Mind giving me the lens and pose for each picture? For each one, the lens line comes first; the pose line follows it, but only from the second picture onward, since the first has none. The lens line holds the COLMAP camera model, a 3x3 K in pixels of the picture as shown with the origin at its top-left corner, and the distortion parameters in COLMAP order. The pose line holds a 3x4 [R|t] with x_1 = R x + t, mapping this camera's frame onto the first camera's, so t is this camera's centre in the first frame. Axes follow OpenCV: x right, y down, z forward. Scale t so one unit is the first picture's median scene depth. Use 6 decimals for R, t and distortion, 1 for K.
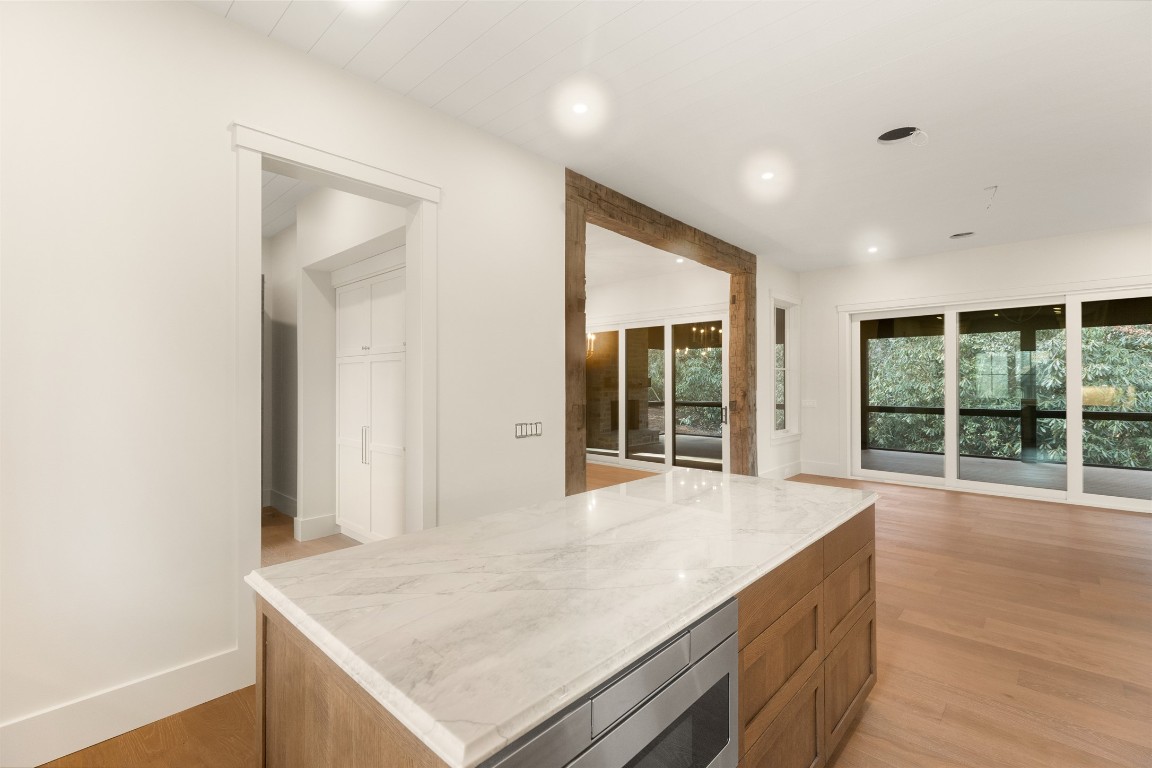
lens RADIAL K [[516.6, 0, 576.0], [0, 516.6, 382.6], [0, 0, 1]] dist [-0.001015, -0.000193]
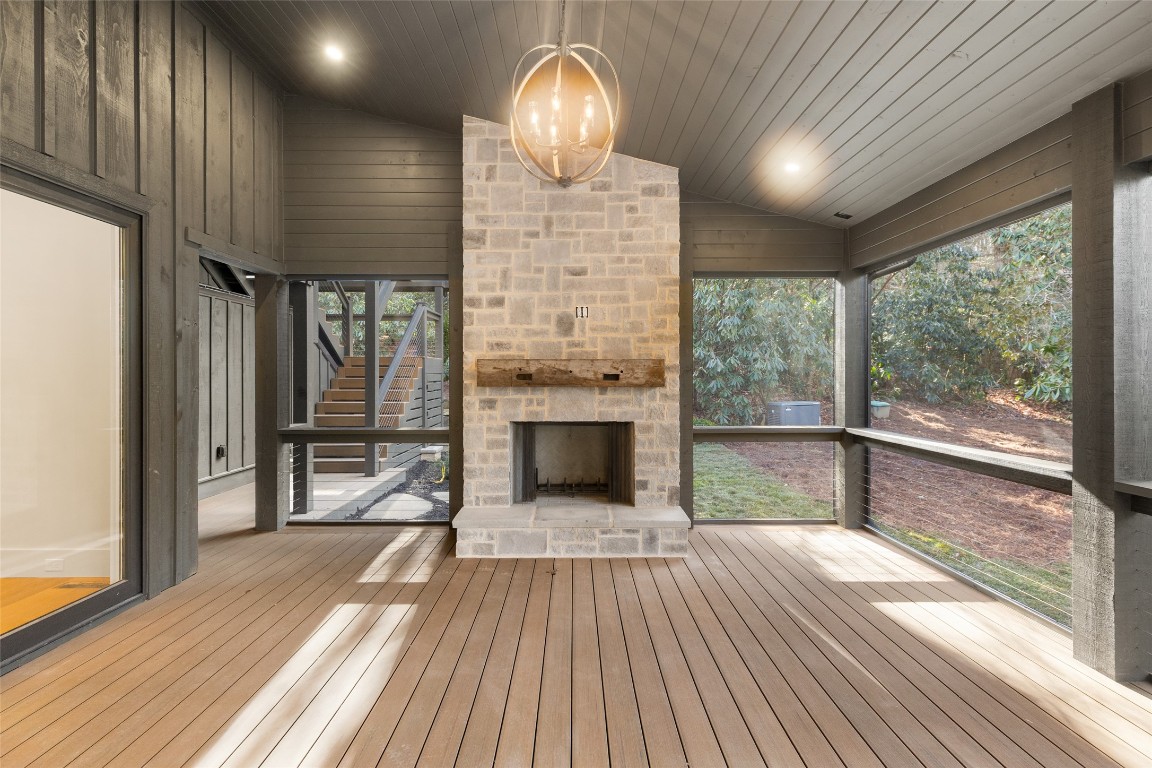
lens RADIAL K [[516.6, 0, 577.5], [0, 516.6, 379.5], [0, 0, 1]] dist [-0.001015, -0.000193]
pose [[0.688802, 0.004975, -0.724933, 0.370666], [0.000735, 0.999971, 0.007560, 0.002195], [0.724950, -0.005740, 0.688778, 0.778728]]
